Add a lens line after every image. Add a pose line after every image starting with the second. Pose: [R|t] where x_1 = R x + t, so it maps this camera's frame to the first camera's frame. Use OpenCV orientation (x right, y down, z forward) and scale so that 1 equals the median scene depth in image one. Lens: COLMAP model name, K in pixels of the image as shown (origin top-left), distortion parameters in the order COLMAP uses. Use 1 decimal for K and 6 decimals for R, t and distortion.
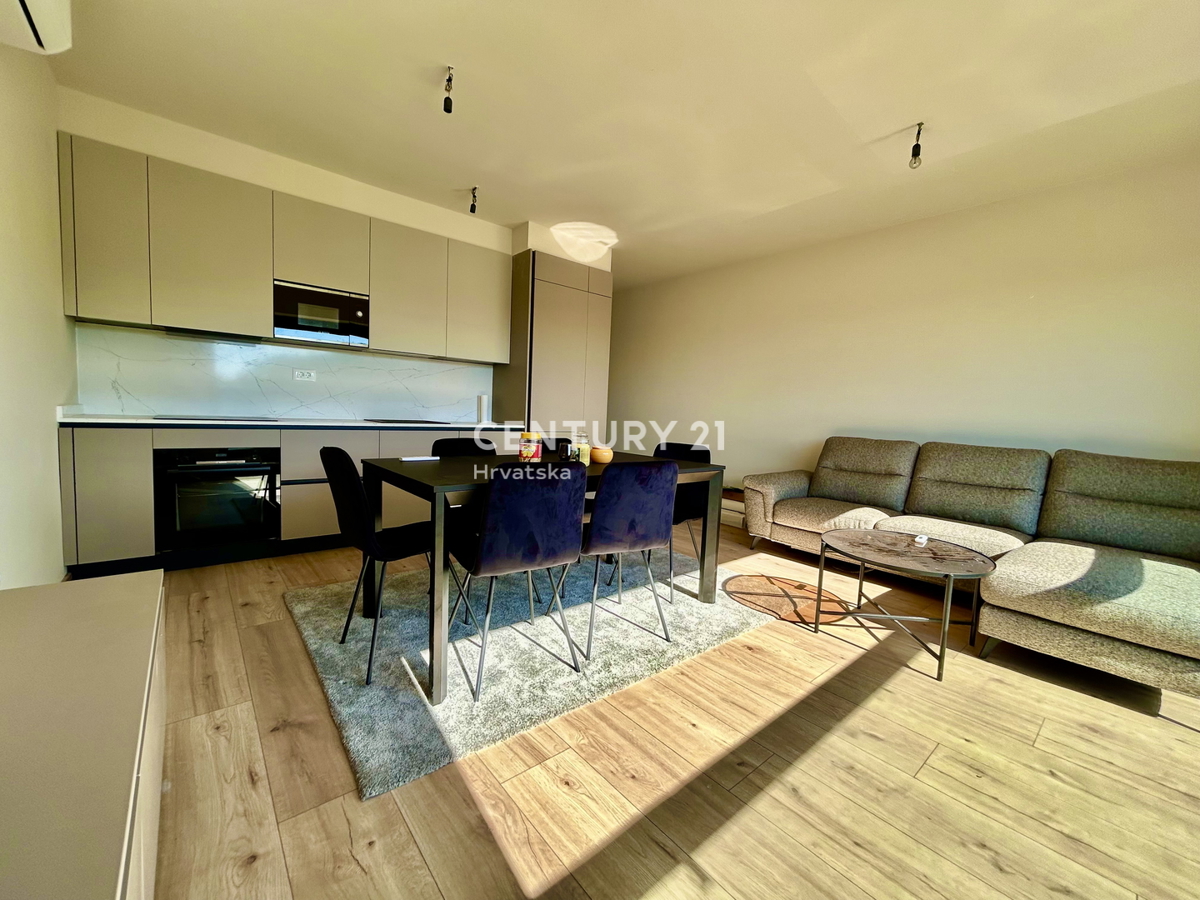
lens RADIAL K [[485.7, 0, 599.0], [0, 485.7, 447.6], [0, 0, 1]] dist [-0.001480, 0.002781]
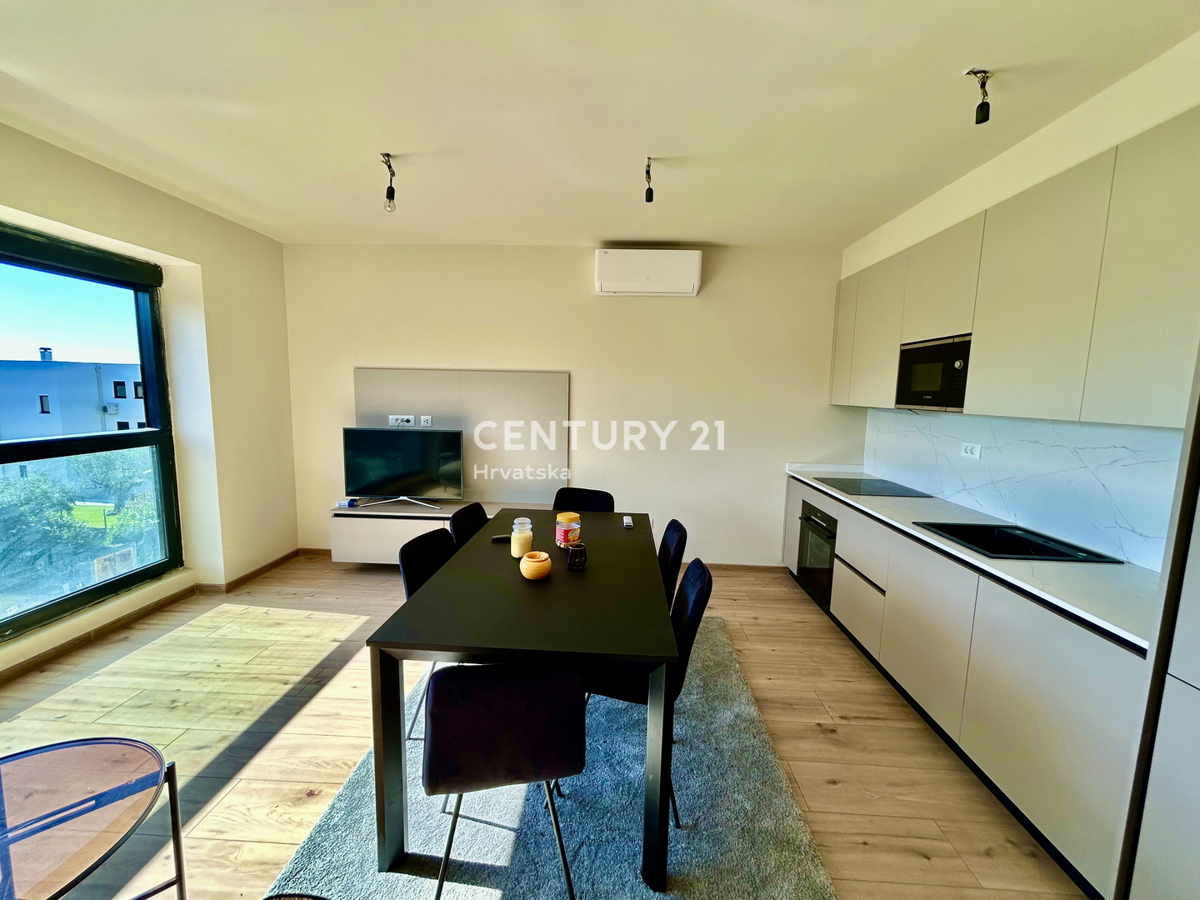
lens RADIAL K [[485.7, 0, 599.0], [0, 485.7, 447.6], [0, 0, 1]] dist [-0.001480, 0.002781]
pose [[-0.677958, 0.027410, -0.734589, 0.495334], [-0.108024, 0.984741, 0.136440, -0.281871], [0.727120, 0.171854, -0.664652, 1.567892]]
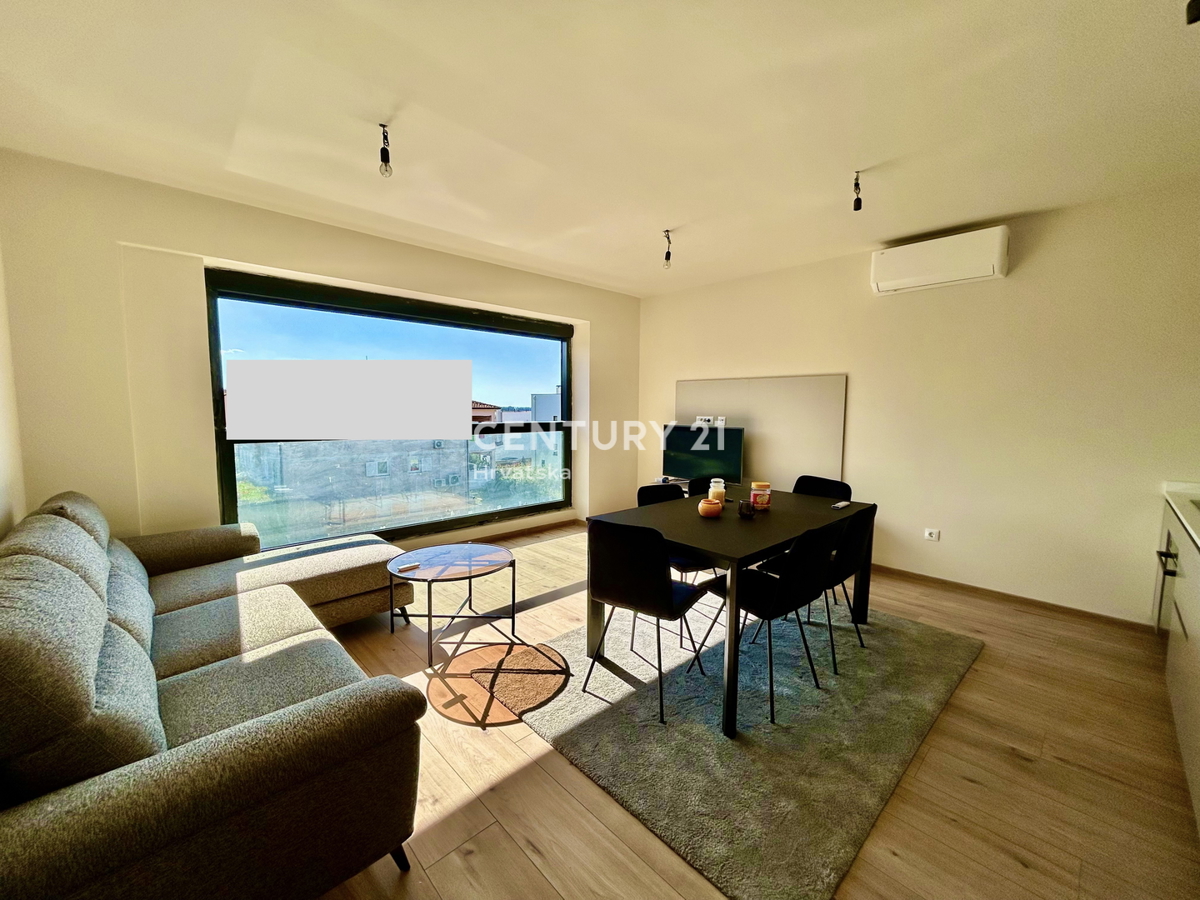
lens RADIAL K [[485.7, 0, 599.0], [0, 485.7, 447.6], [0, 0, 1]] dist [-0.001480, 0.002781]
pose [[-0.997095, -0.047438, -0.059590, 0.311955], [-0.056403, 0.985645, 0.159133, -0.266060], [0.051186, 0.162032, -0.985457, 2.015958]]
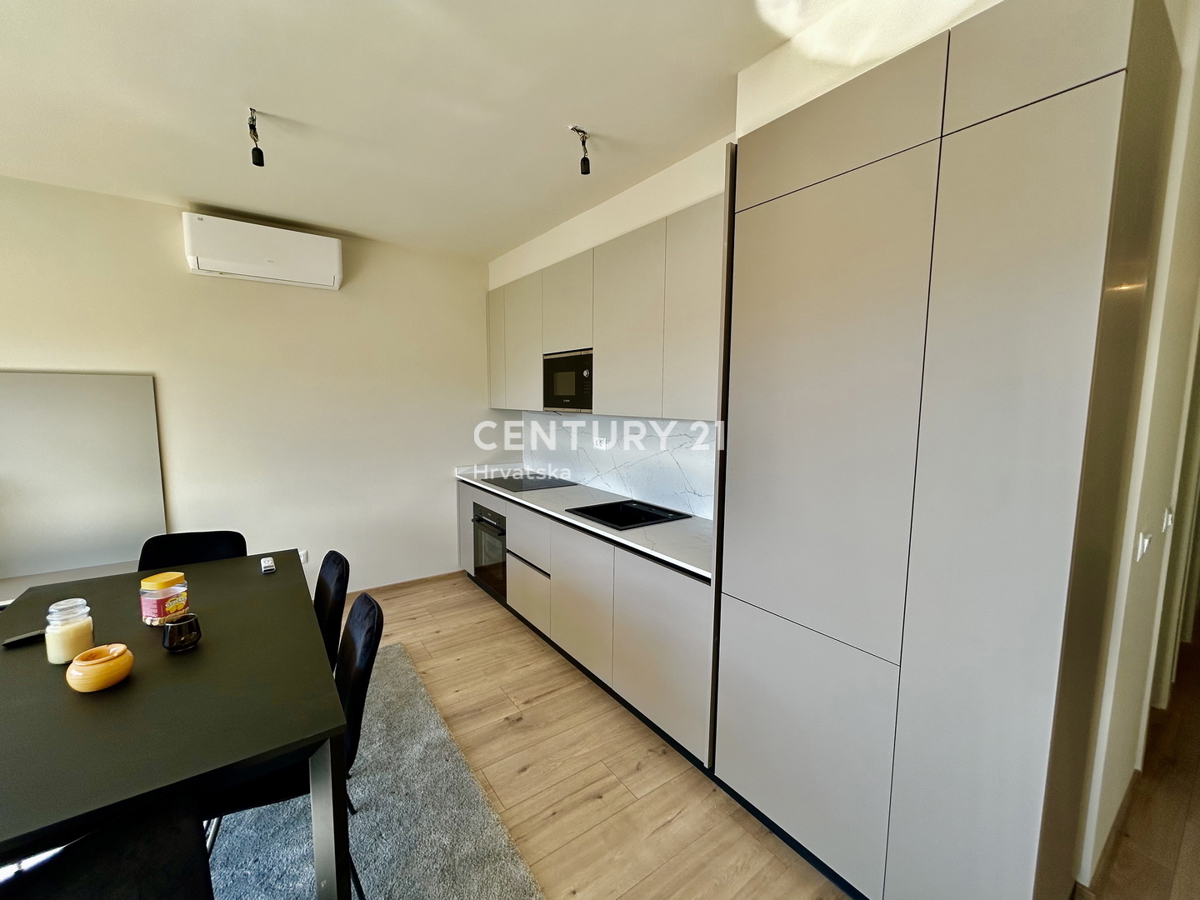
lens RADIAL K [[485.7, 0, 599.0], [0, 485.7, 447.6], [0, 0, 1]] dist [-0.001480, 0.002781]
pose [[-0.084513, 0.057638, -0.994754, 0.456964], [-0.087334, 0.994055, 0.065017, -0.292219], [0.992588, 0.092371, -0.078977, 1.556362]]
